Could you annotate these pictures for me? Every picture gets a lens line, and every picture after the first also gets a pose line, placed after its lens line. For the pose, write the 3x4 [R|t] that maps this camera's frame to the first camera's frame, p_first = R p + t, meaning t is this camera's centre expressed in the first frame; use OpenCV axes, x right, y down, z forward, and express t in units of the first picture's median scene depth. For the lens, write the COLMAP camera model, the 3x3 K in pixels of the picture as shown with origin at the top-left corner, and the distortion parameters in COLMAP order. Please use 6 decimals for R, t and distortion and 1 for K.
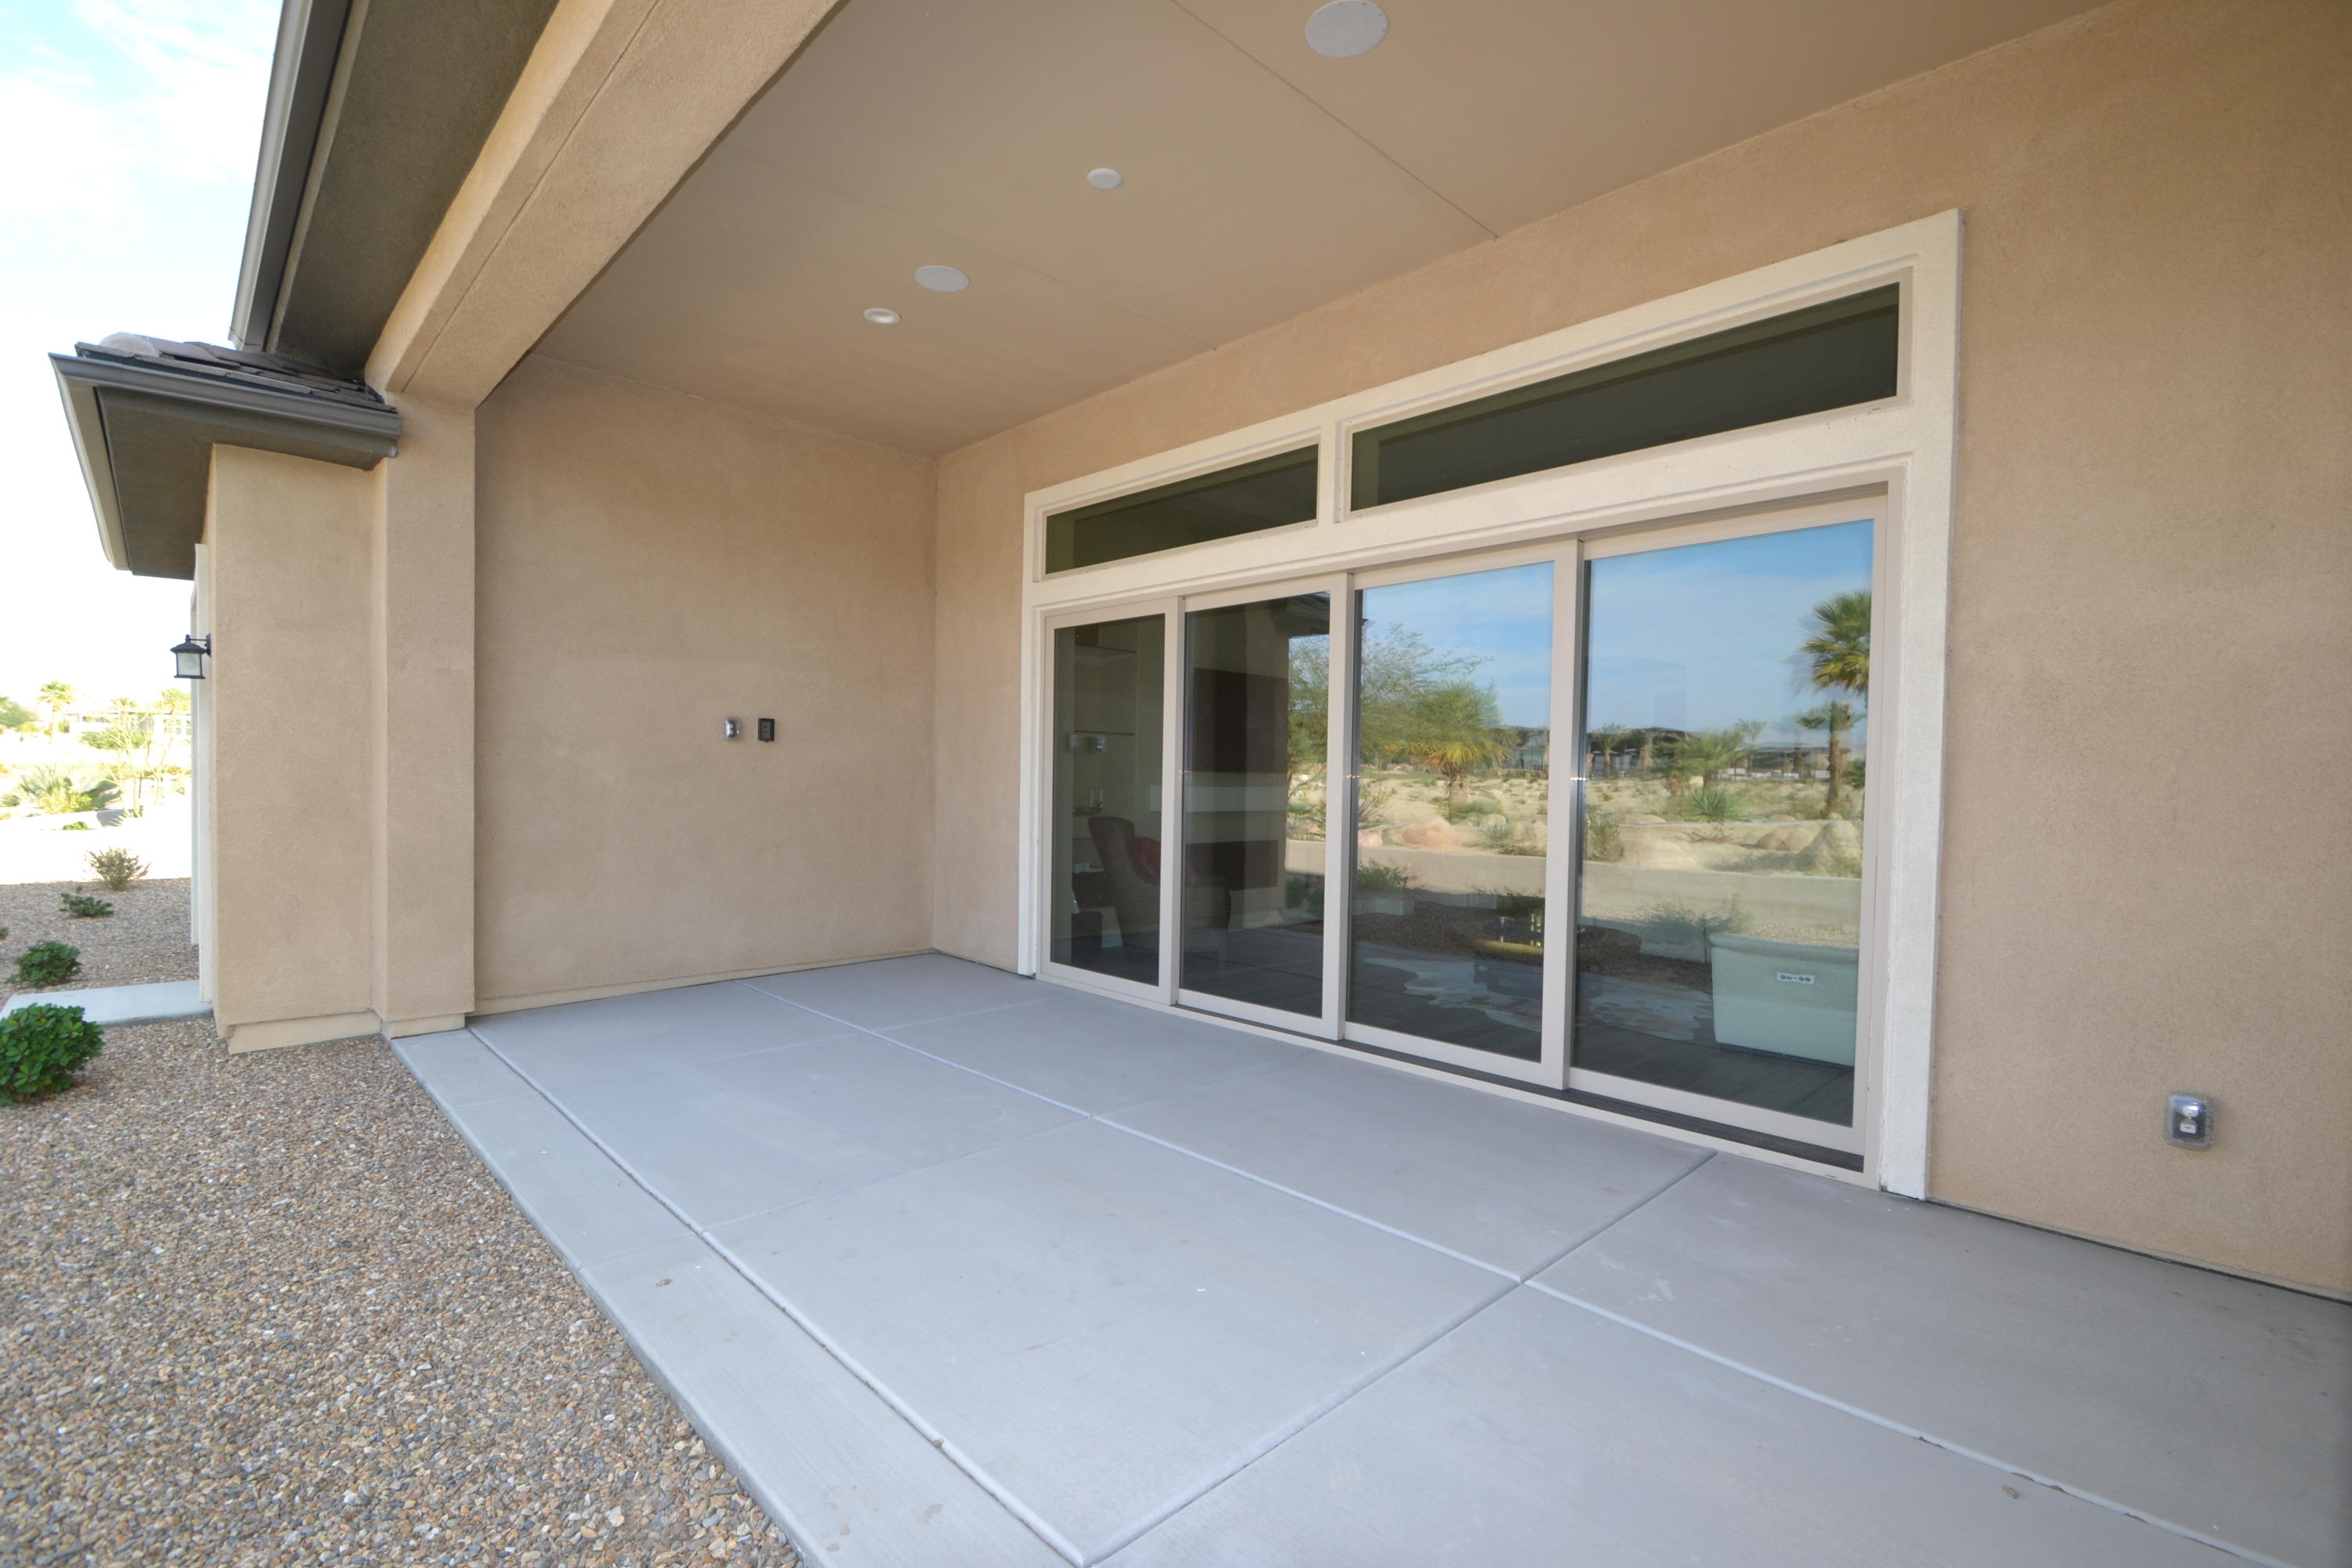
lens RADIAL K [[1050.9, 0, 1168.4], [0, 1050.9, 807.7], [0, 0, 1]] dist [0.002910, -0.012073]
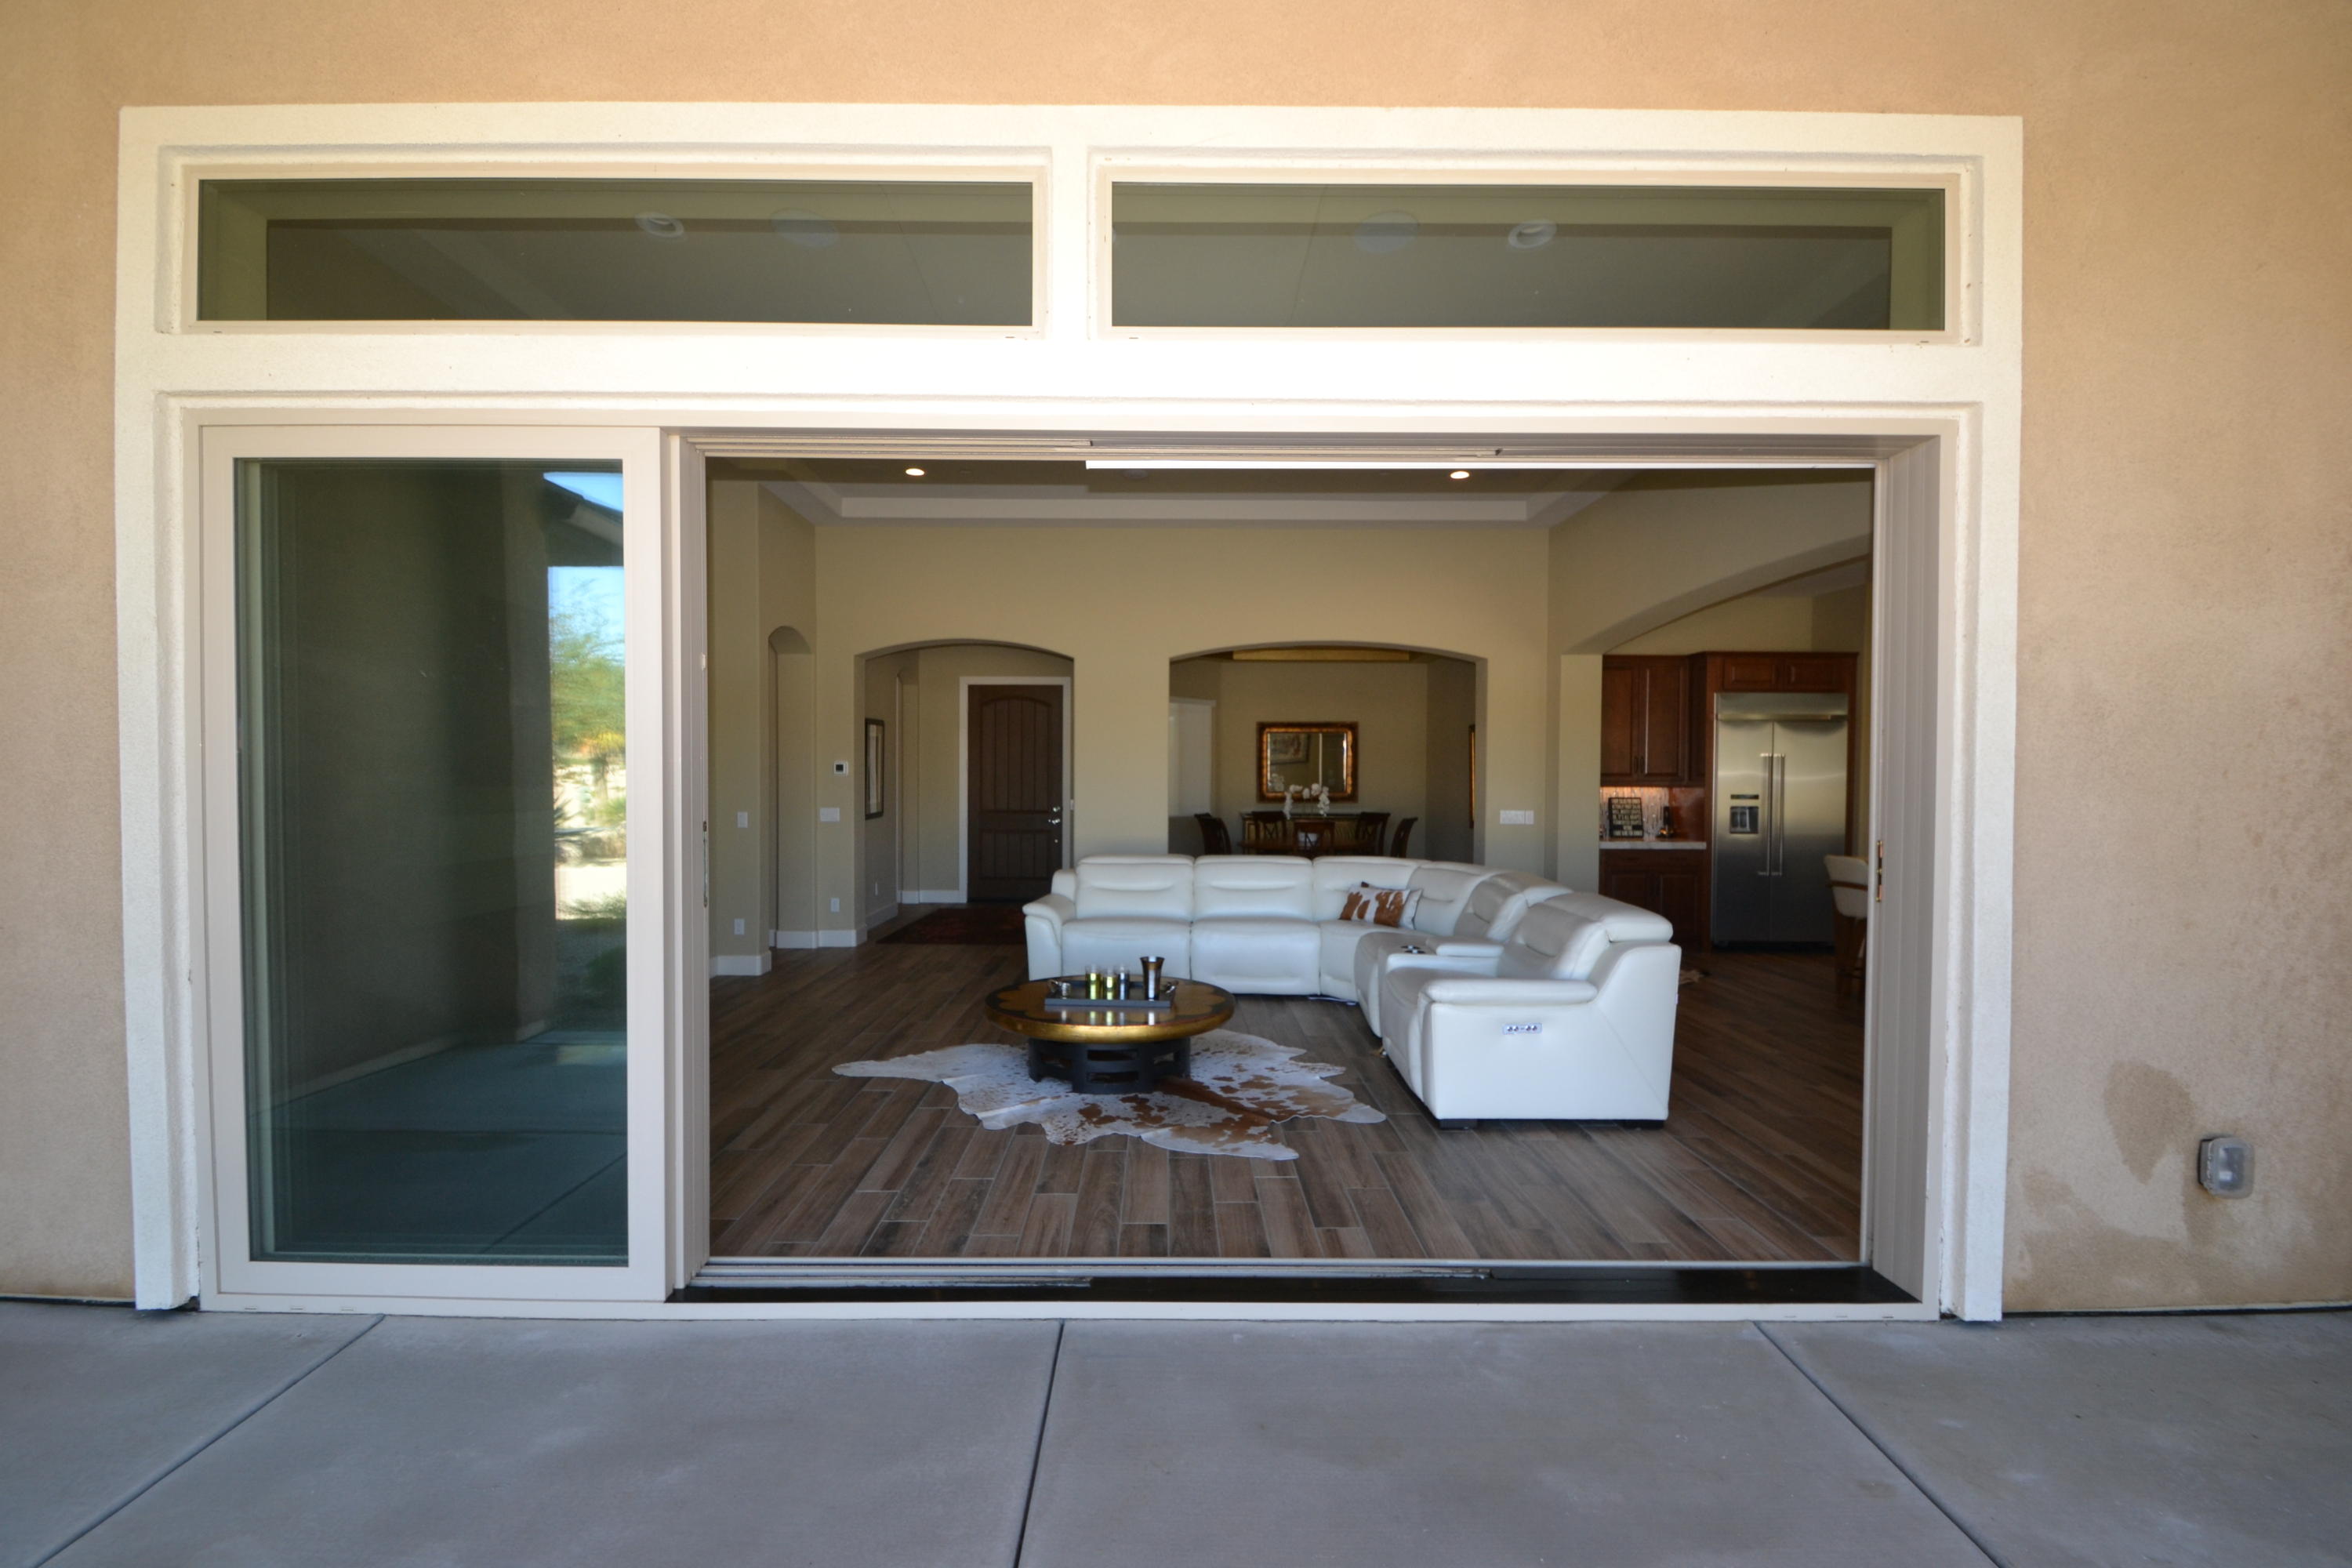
lens RADIAL K [[1050.9, 0, 1168.4], [0, 1050.9, 807.7], [0, 0, 1]] dist [0.002910, -0.012073]
pose [[0.689673, -0.034519, 0.723298, -0.200084], [0.027552, 0.999391, 0.021424, -0.040972], [-0.723597, 0.005153, 0.690204, 0.580058]]
